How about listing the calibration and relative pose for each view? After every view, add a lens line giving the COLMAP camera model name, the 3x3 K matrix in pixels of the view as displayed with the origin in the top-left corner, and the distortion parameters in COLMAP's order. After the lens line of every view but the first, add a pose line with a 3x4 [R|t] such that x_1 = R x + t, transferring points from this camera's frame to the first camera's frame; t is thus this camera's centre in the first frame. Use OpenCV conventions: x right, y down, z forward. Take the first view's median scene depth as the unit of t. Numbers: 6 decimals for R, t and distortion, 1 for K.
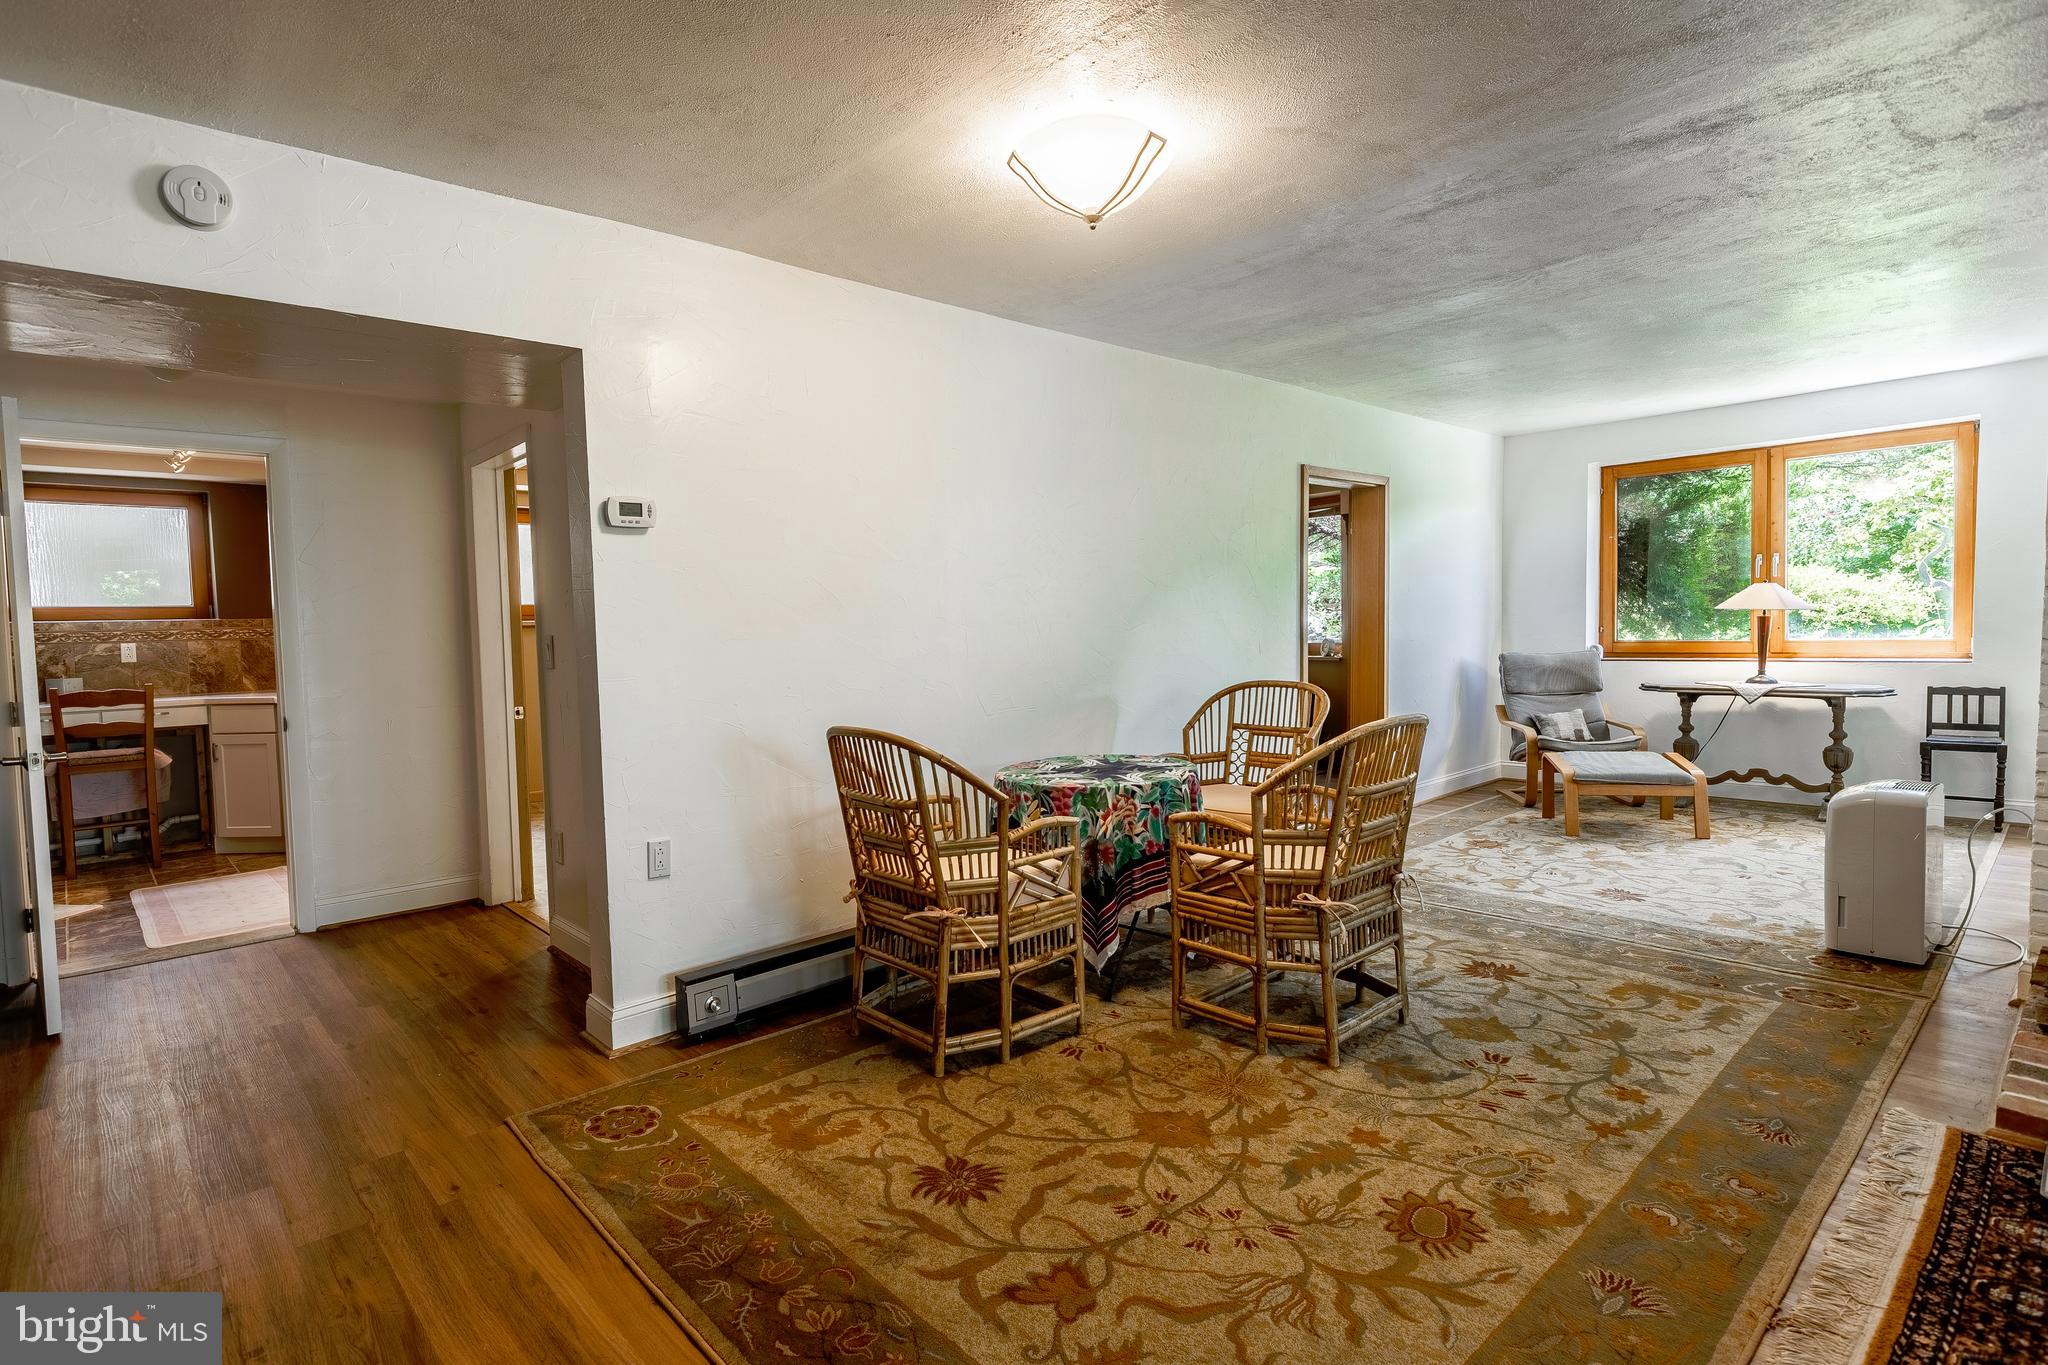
lens RADIAL K [[1022.3, 0, 1032.8], [0, 1022.3, 681.6], [0, 0, 1]] dist [-0.003533, -0.001658]
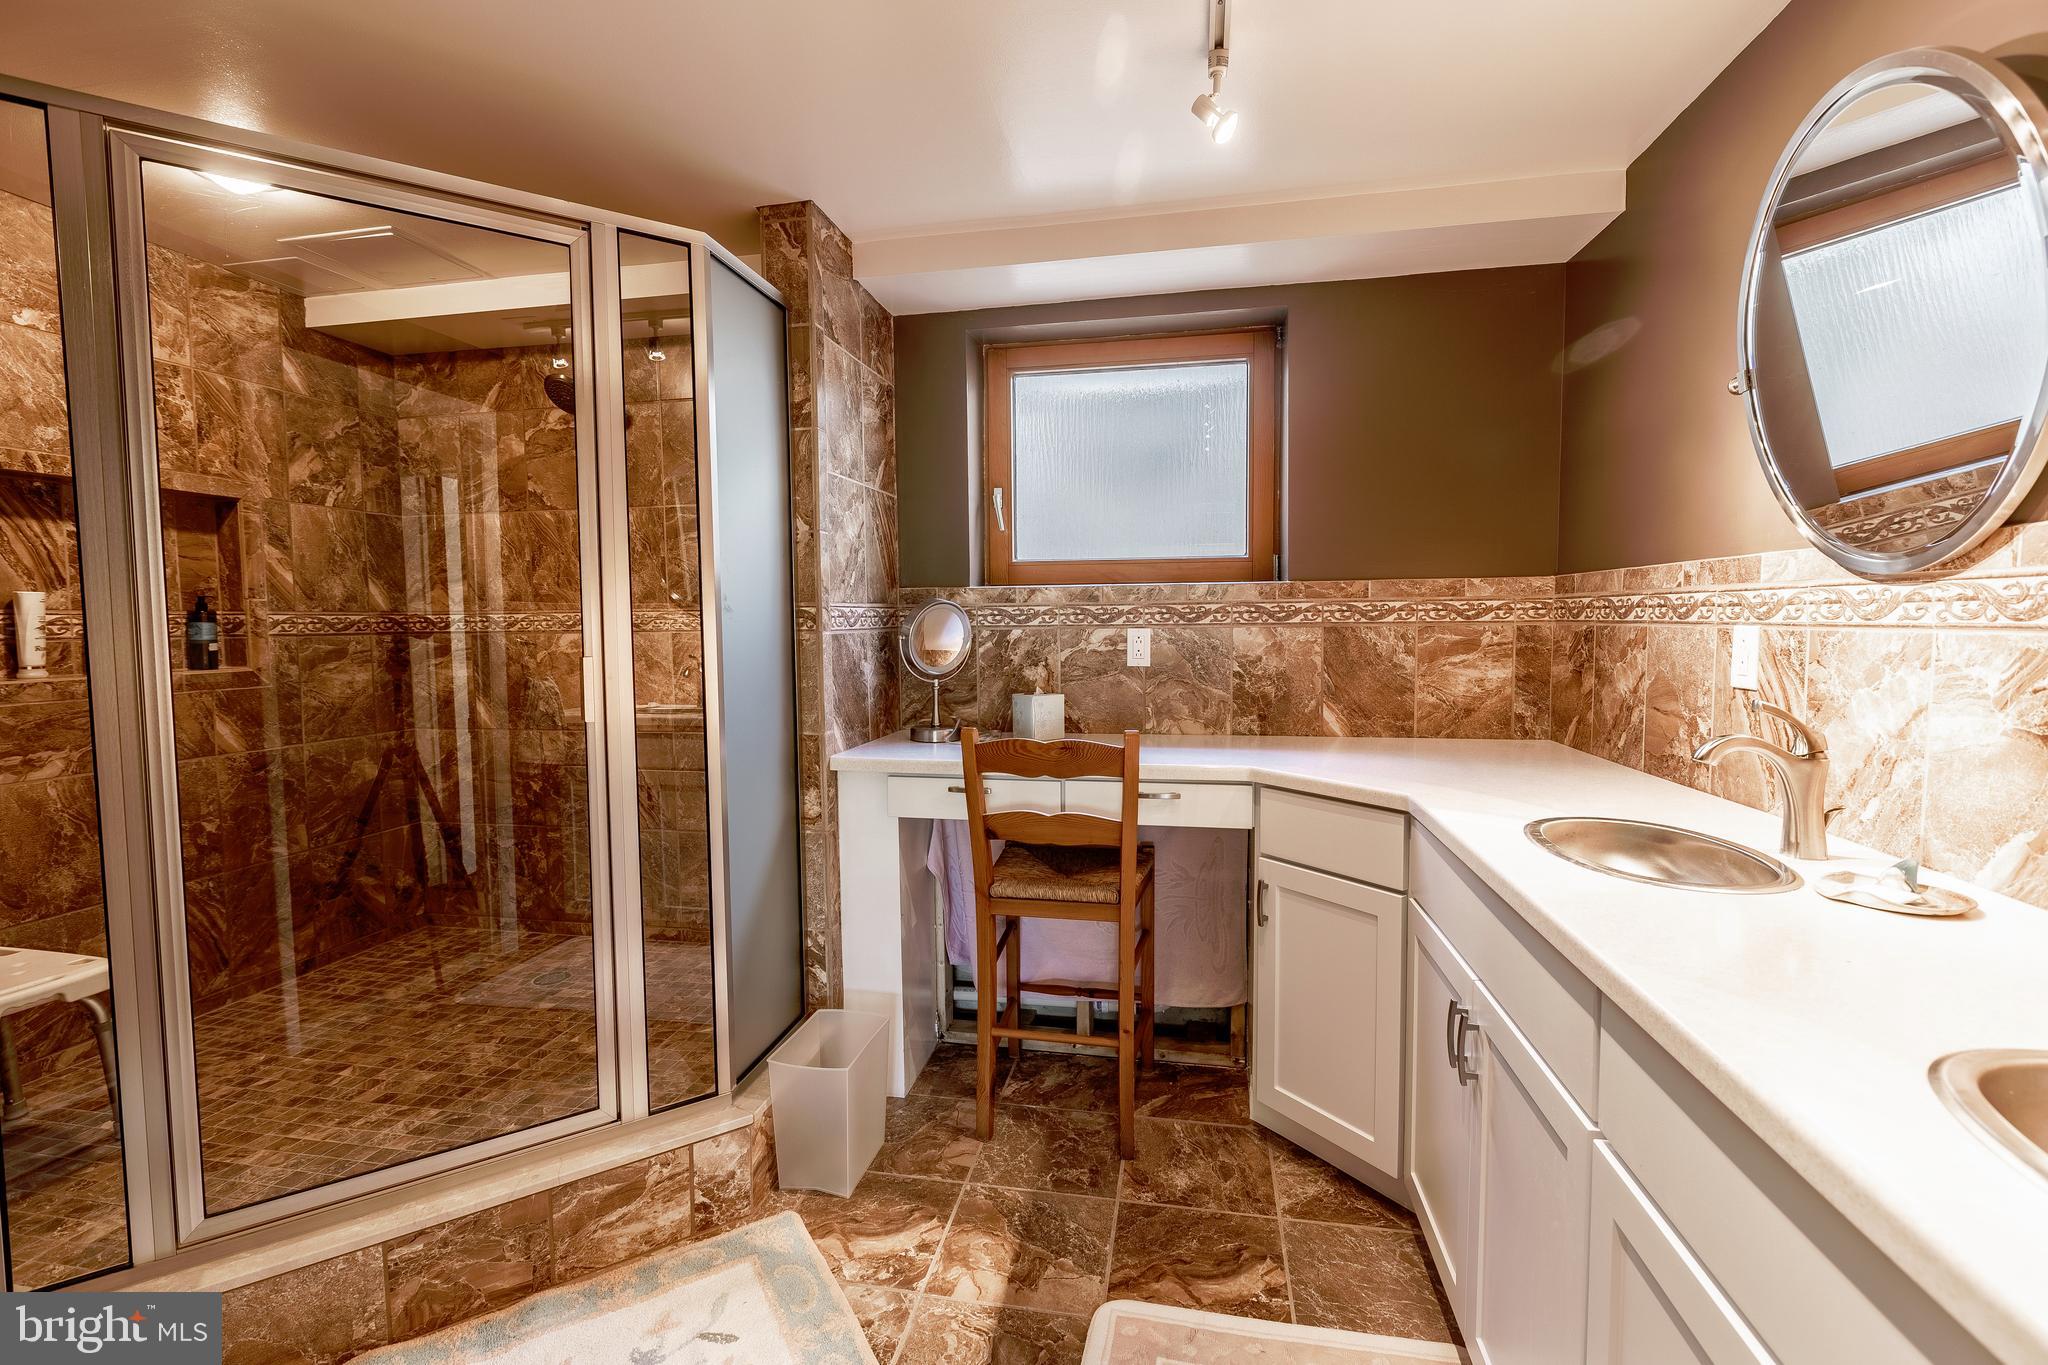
lens RADIAL K [[946.7, 0, 1015.2], [0, 946.7, 686.5], [0, 0, 1]] dist [-0.010686, 0.000453]
pose [[0.589627, 0.054458, -0.805837, -0.530051], [-0.057029, 0.998041, 0.025719, -0.017100], [0.805660, 0.030791, 0.591578, 0.655750]]
